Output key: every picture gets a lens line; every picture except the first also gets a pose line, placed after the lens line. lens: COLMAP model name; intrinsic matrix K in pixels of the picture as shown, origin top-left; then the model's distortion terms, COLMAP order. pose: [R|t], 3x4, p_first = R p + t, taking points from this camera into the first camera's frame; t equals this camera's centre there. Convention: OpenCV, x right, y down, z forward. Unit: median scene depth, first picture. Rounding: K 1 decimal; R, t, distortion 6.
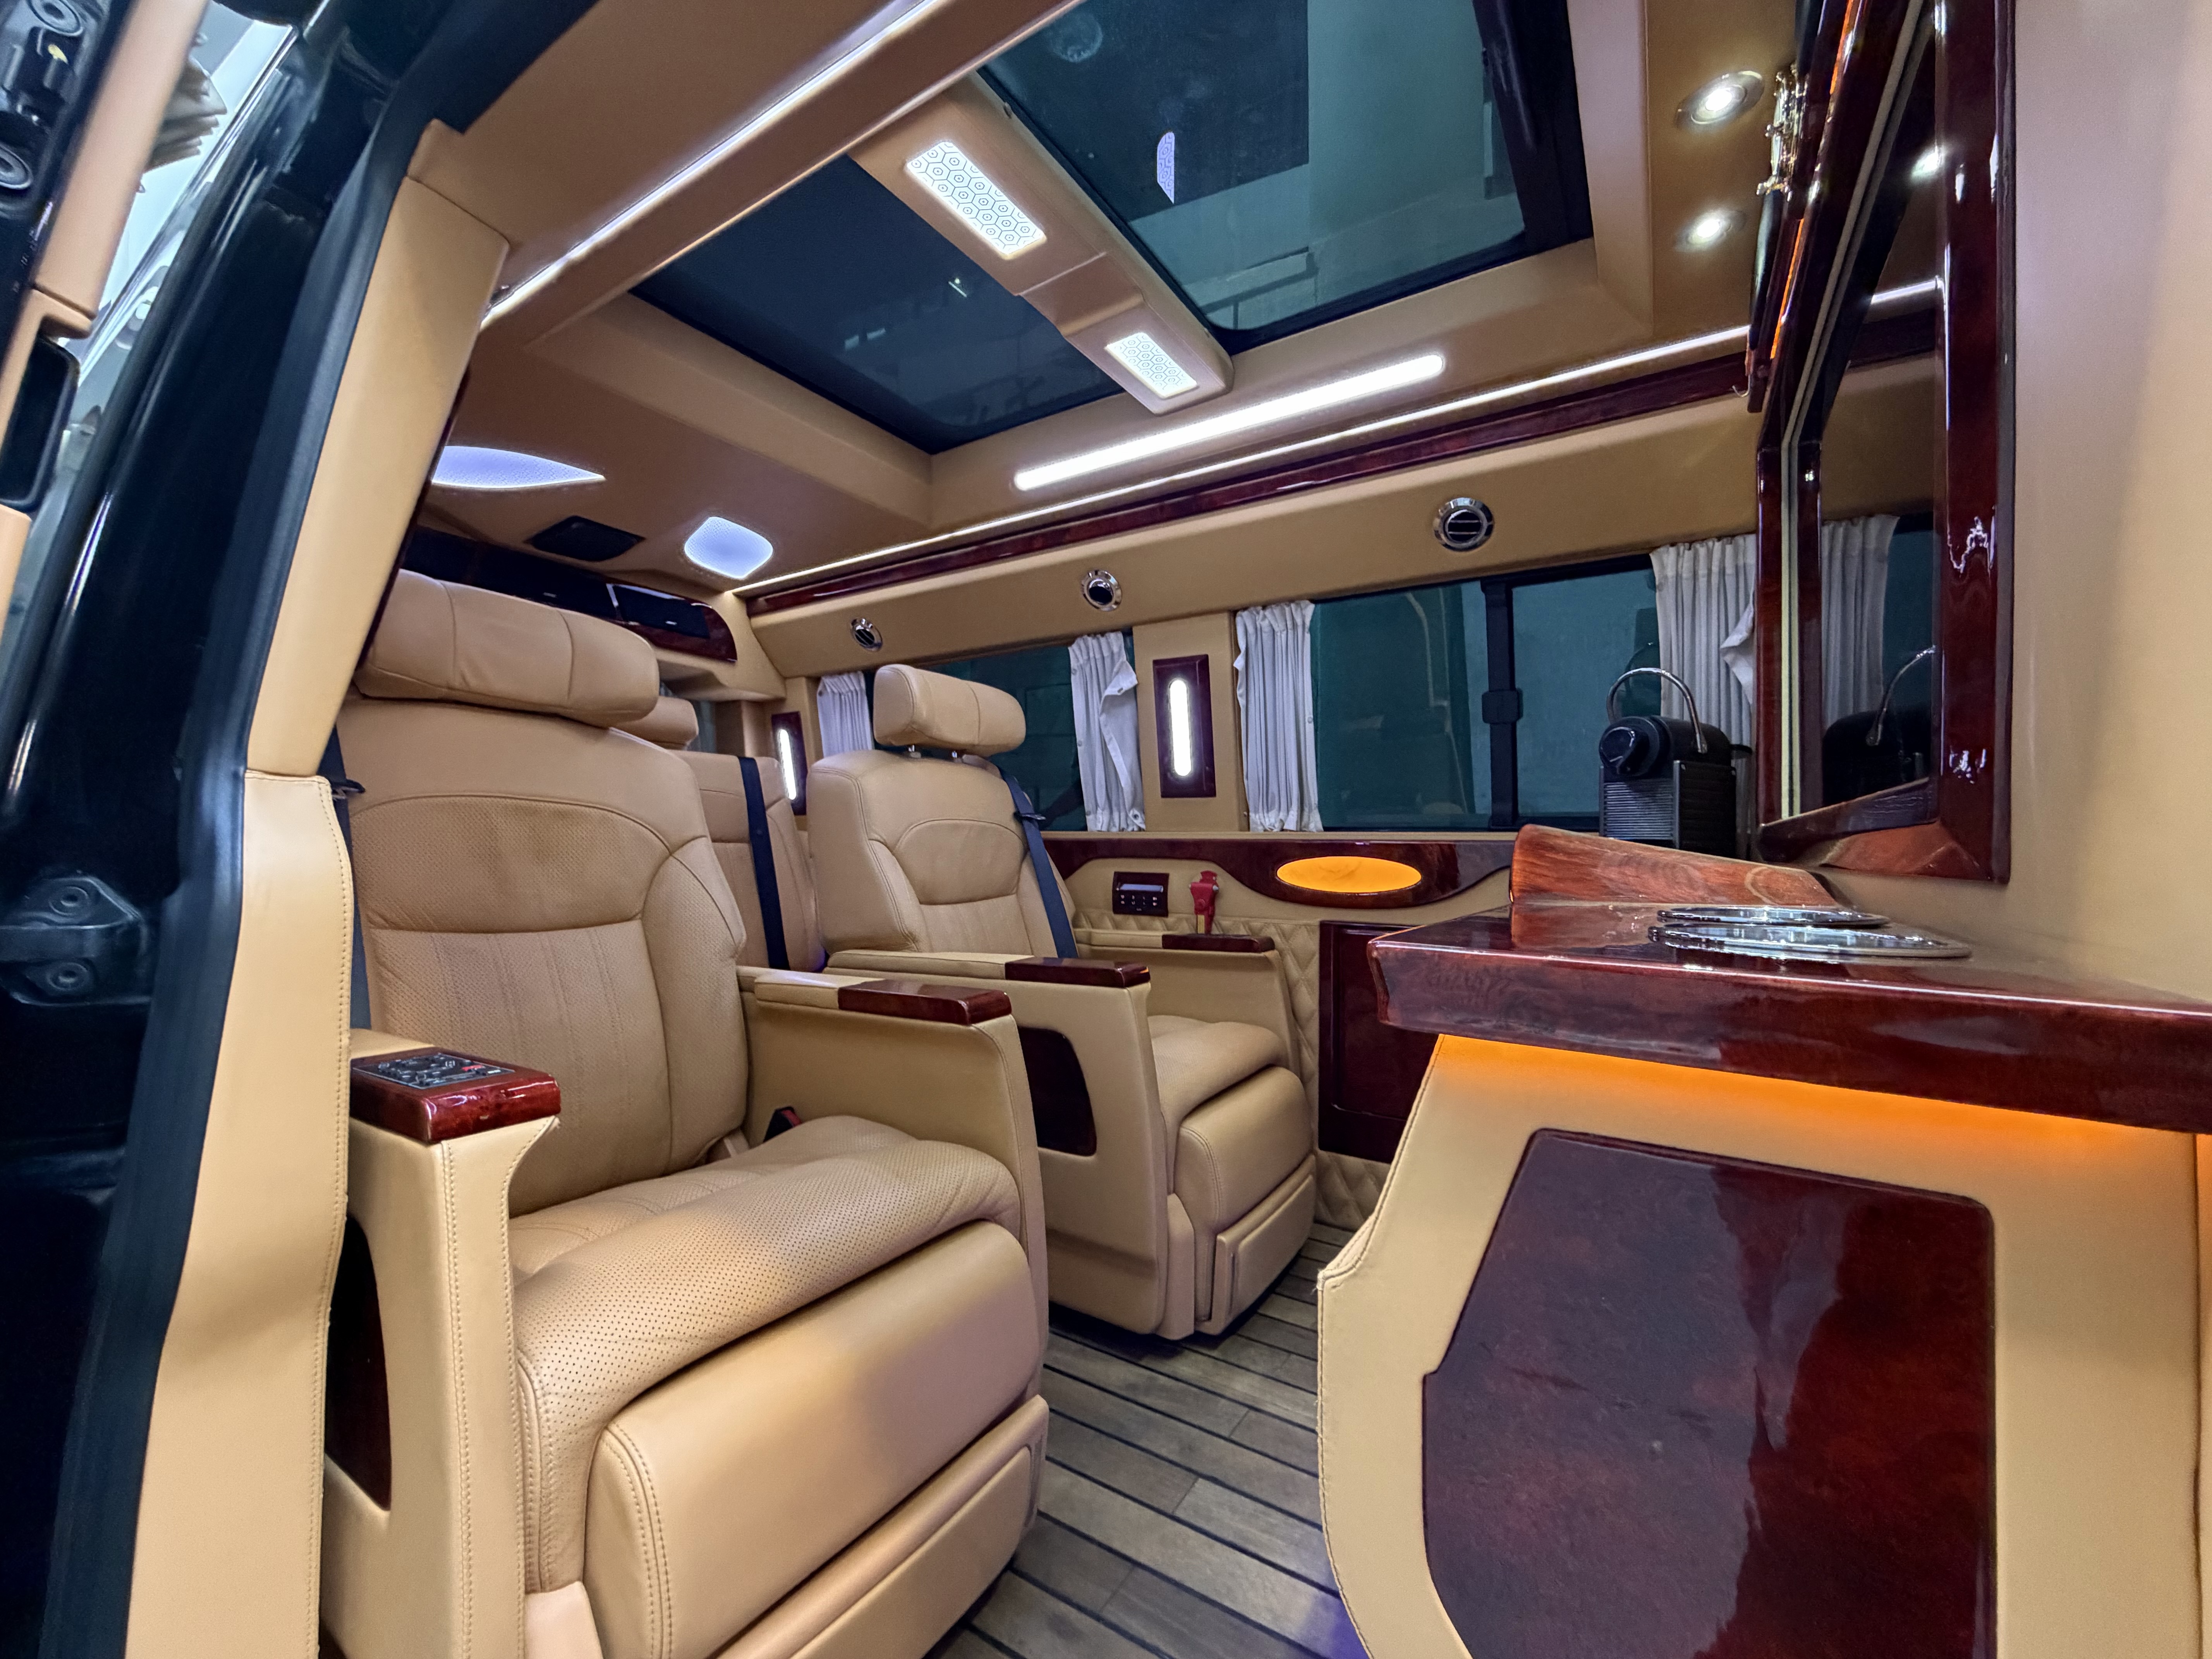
lens RADIAL K [[900.1, 0, 1106.0], [0, 900.1, 829.5], [0, 0, 1]] dist [-0.000896, 0.000068]
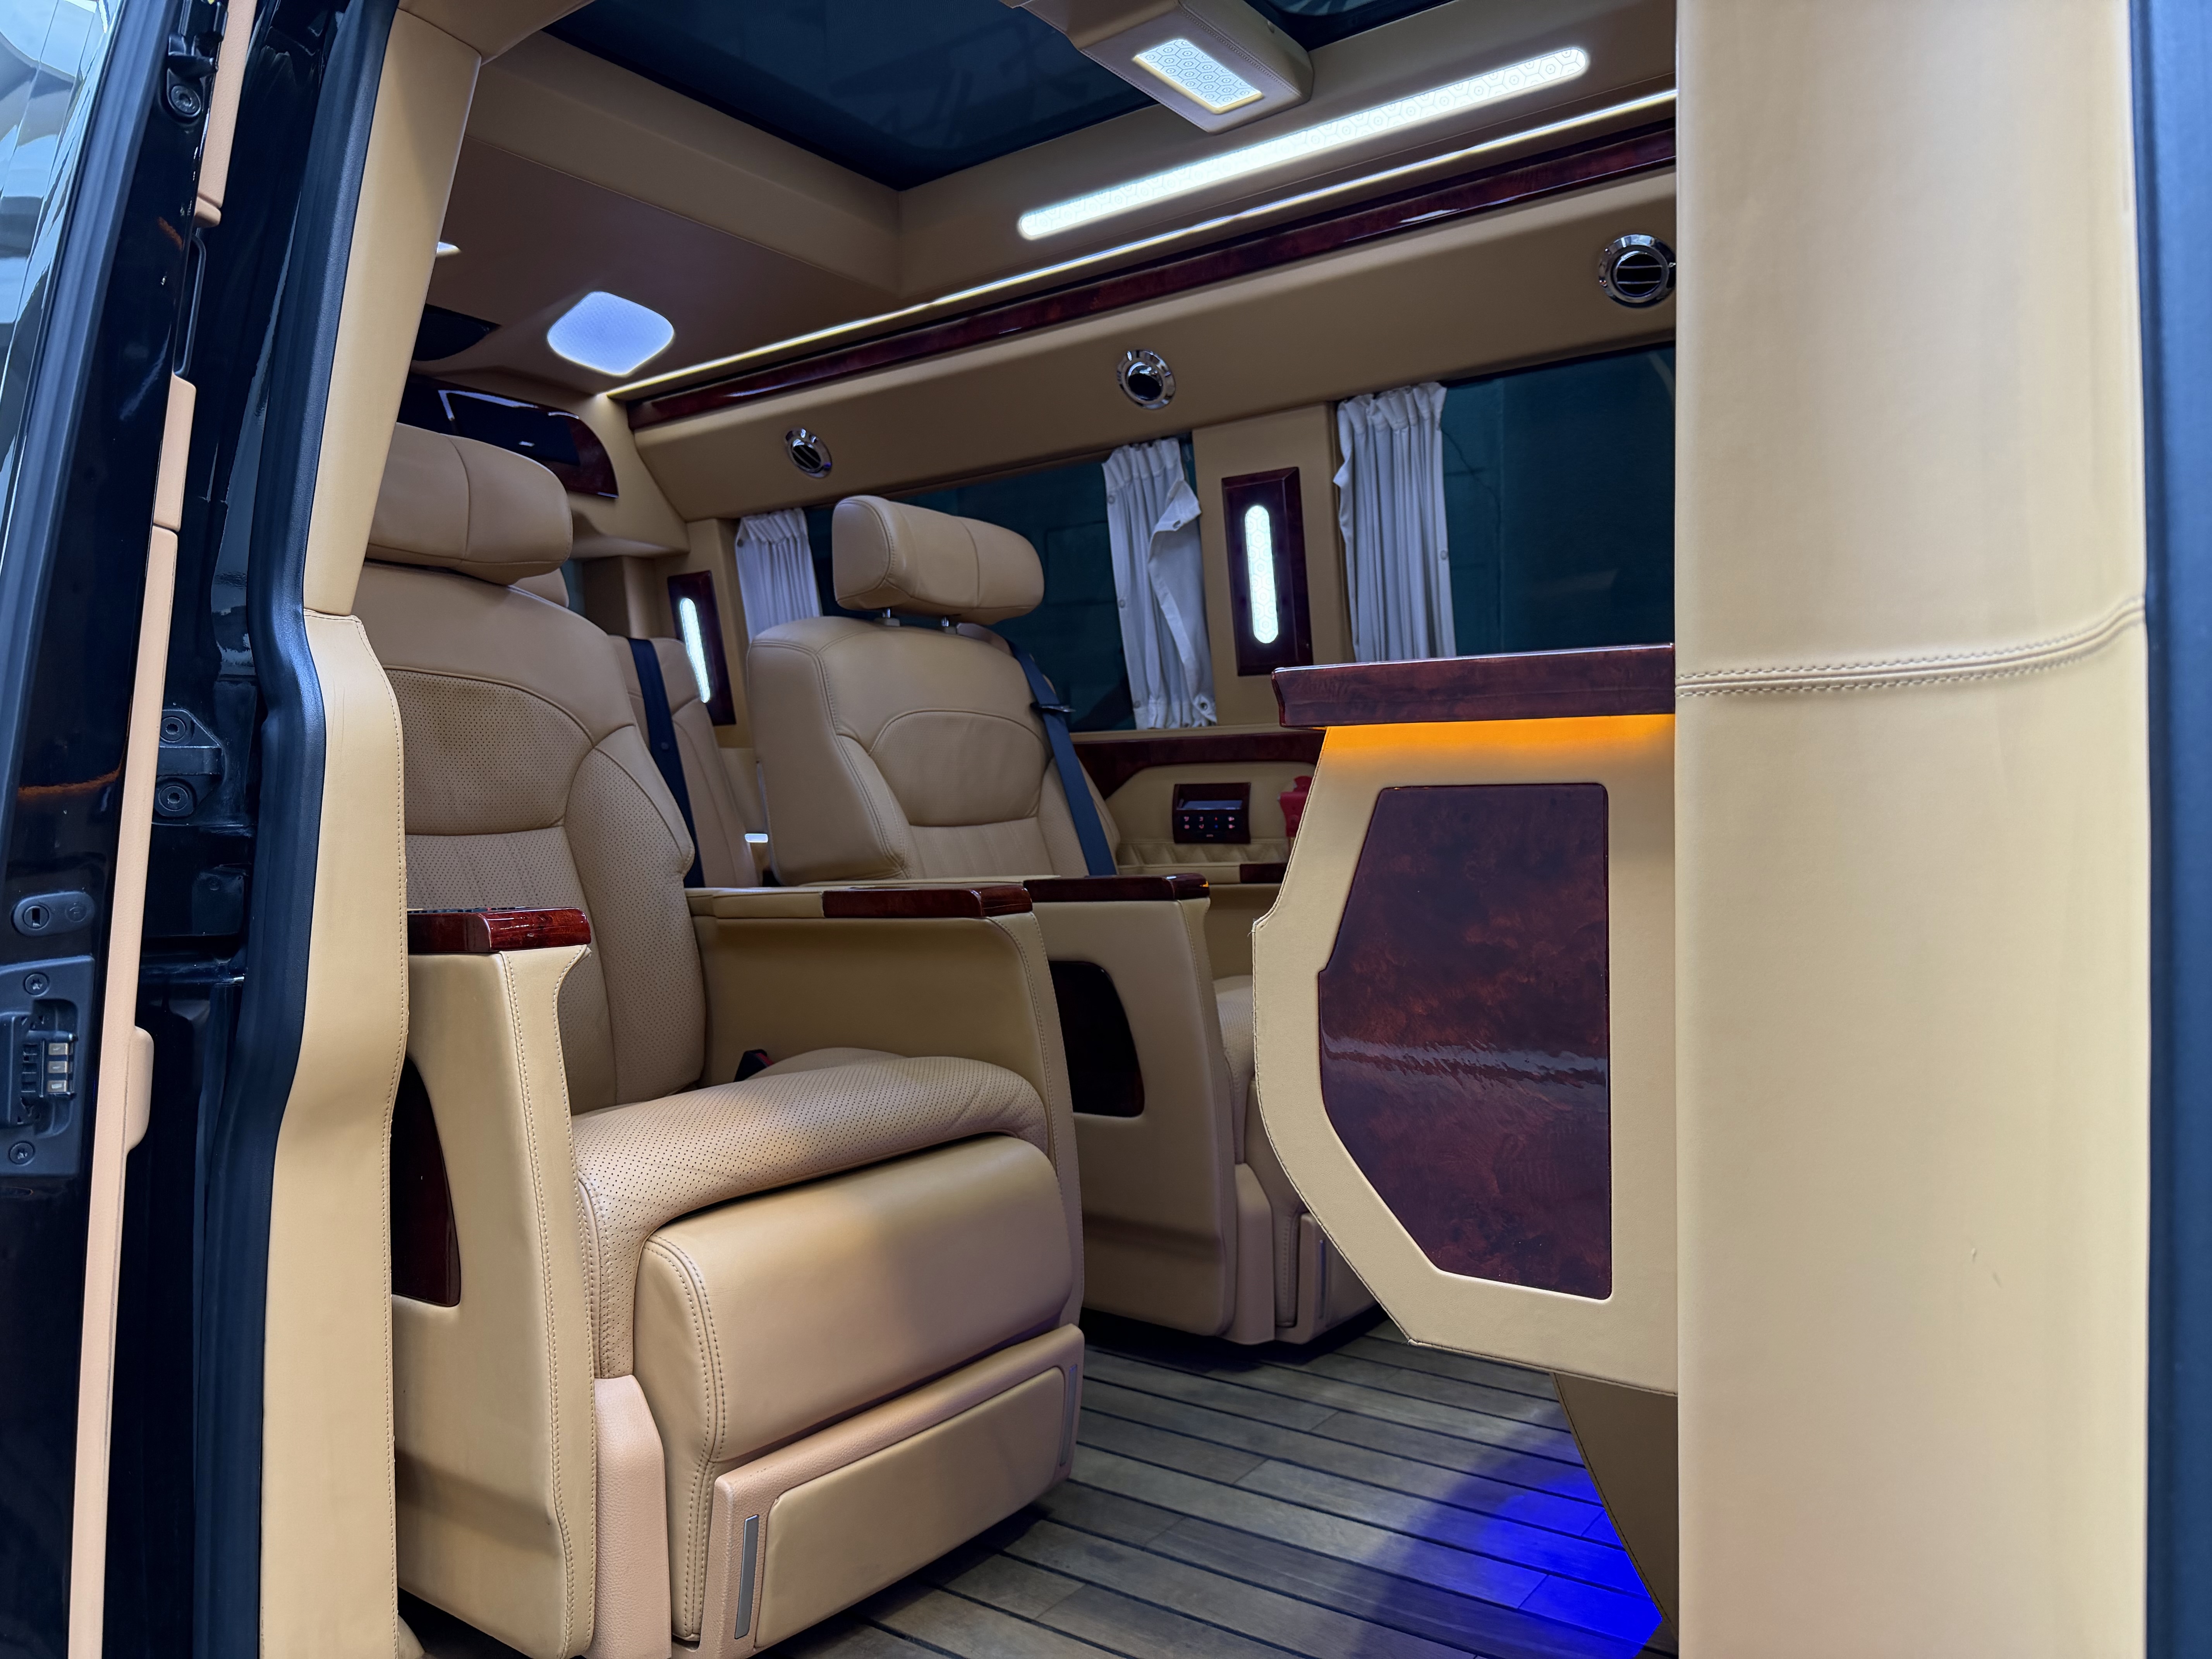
lens RADIAL K [[1571.4, 0, 1106.0], [0, 1571.4, 829.5], [0, 0, 1]] dist [0.195250, -0.414067]
pose [[0.998171, -0.021715, -0.056422, 0.027966], [0.023385, 0.999303, 0.029108, 0.051039], [0.055750, -0.030374, 0.997983, -0.266282]]
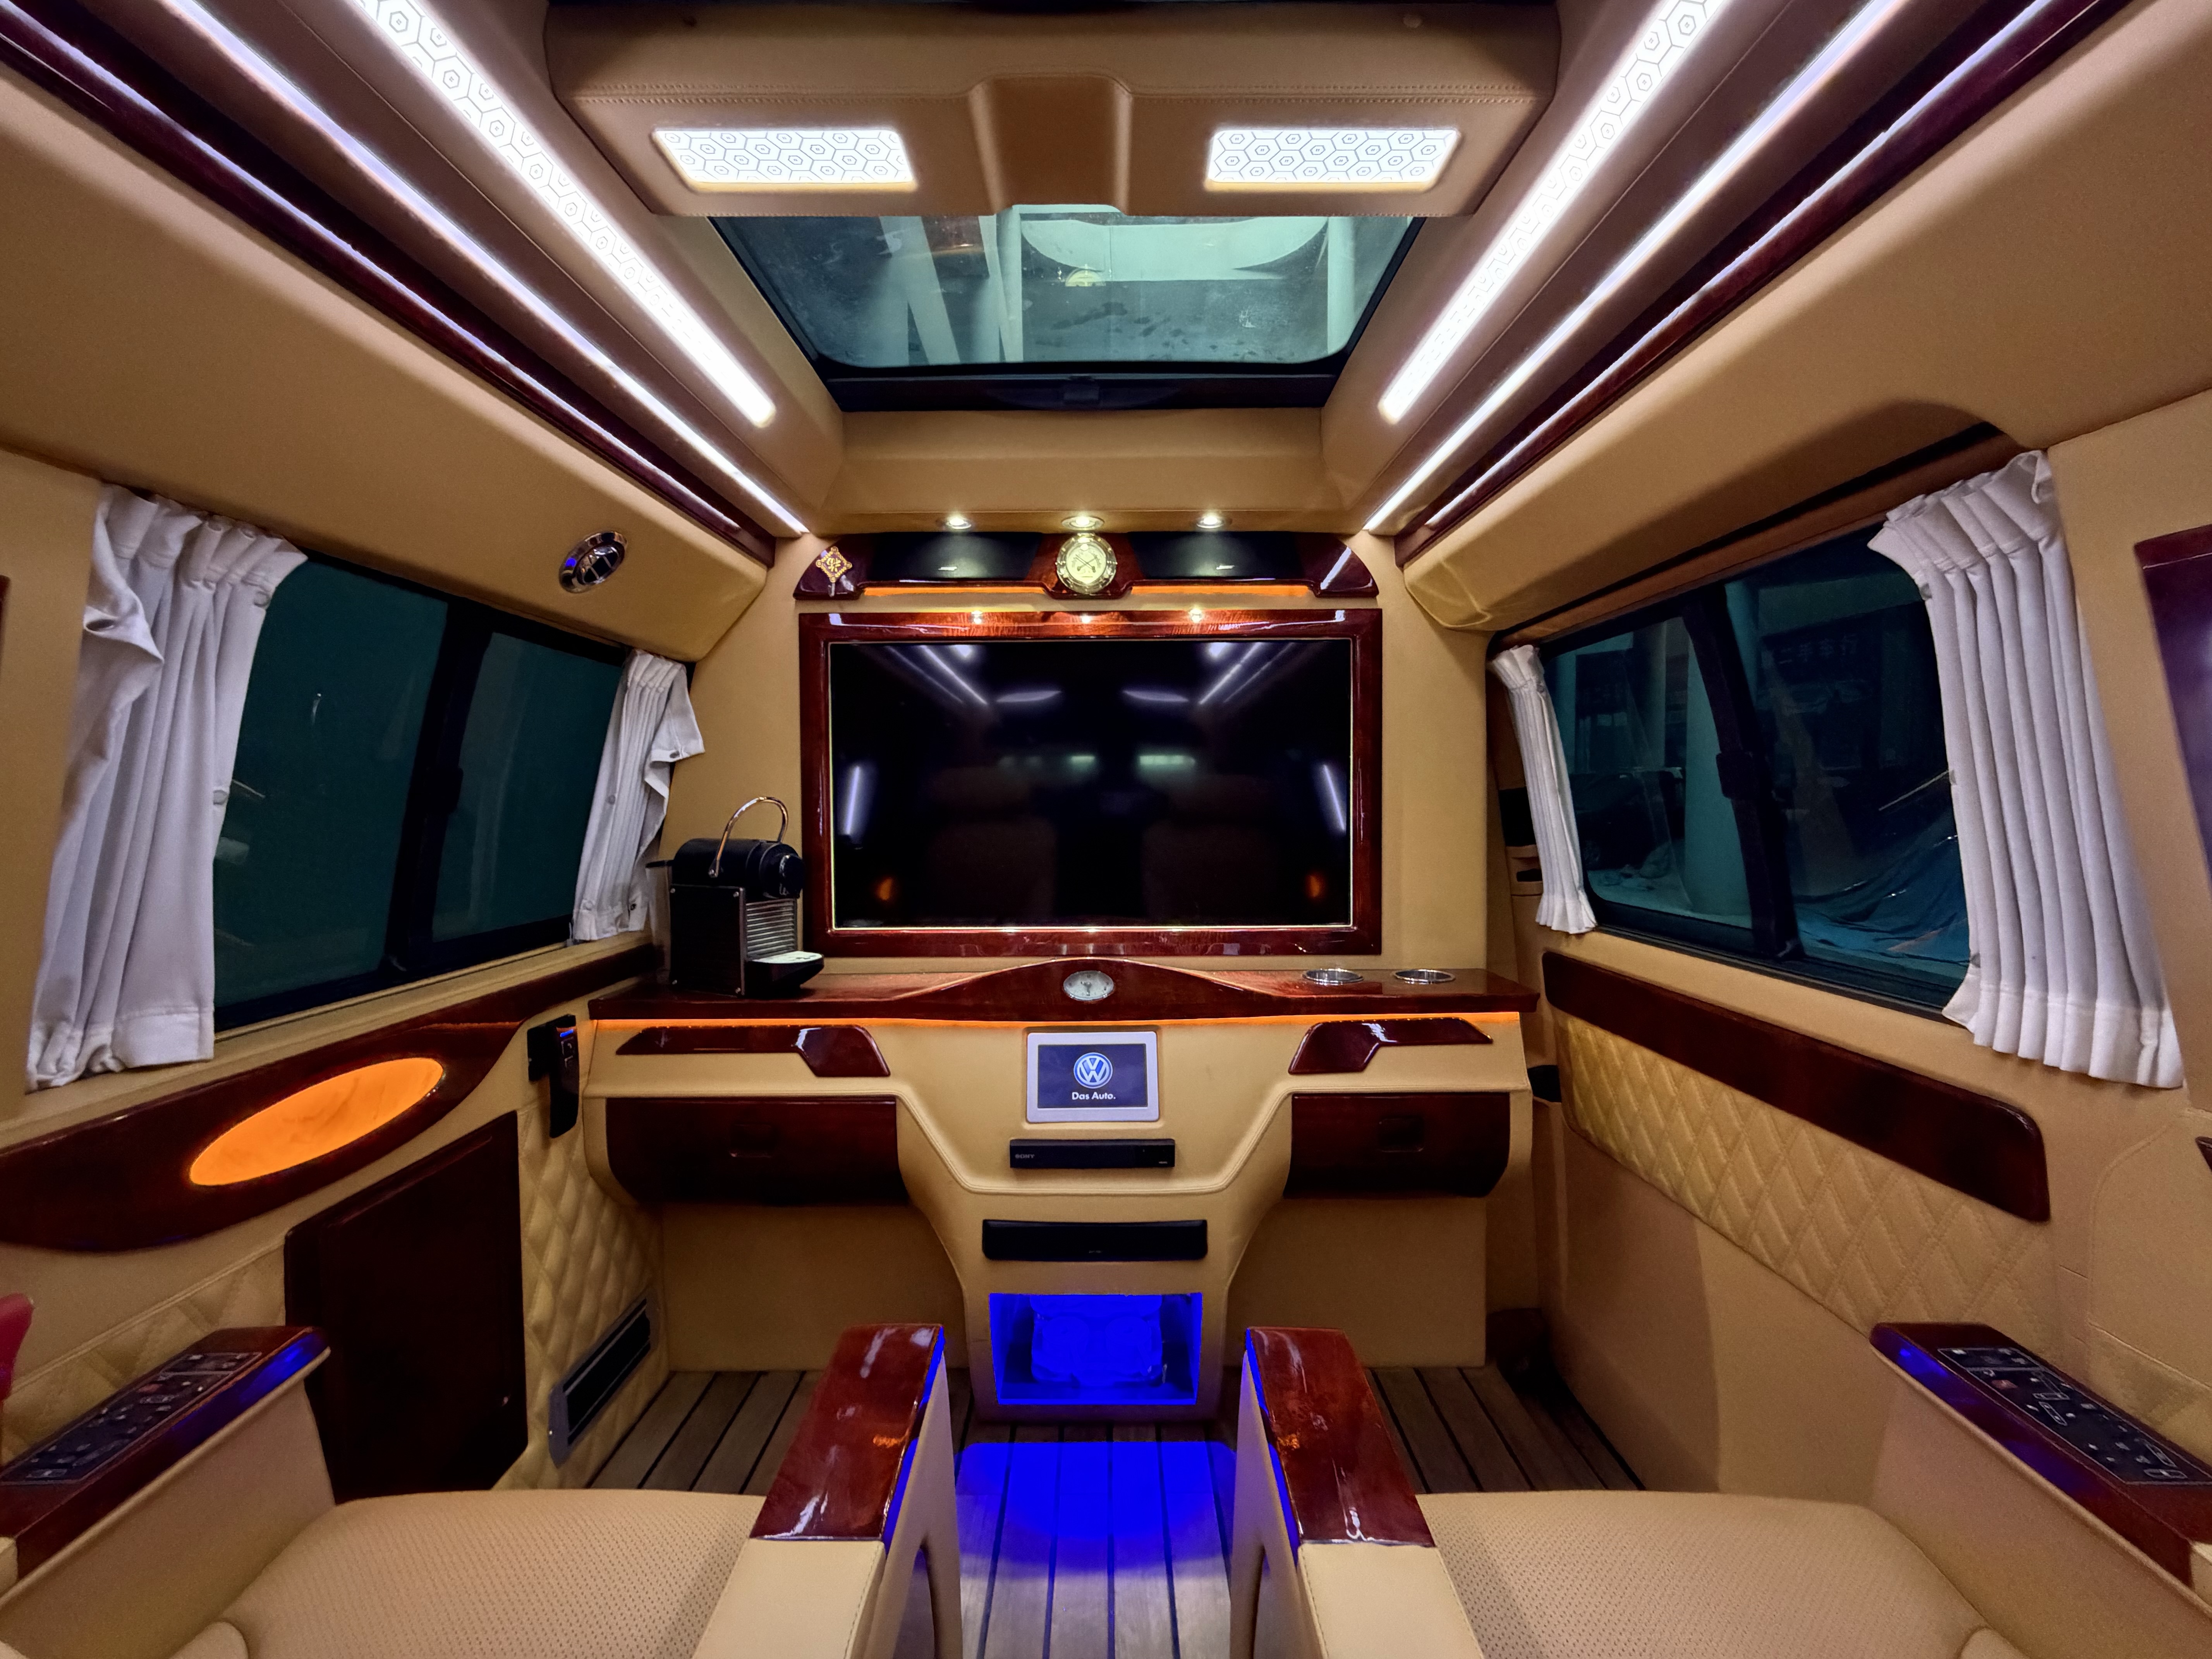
lens RADIAL K [[900.1, 0, 1106.0], [0, 900.1, 829.5], [0, 0, 1]] dist [-0.000896, 0.000068]
pose [[-0.541835, -0.028028, 0.840017, -0.390027], [-0.019074, 0.999596, 0.021049, -0.129758], [-0.840268, -0.004617, -0.542151, 0.929041]]
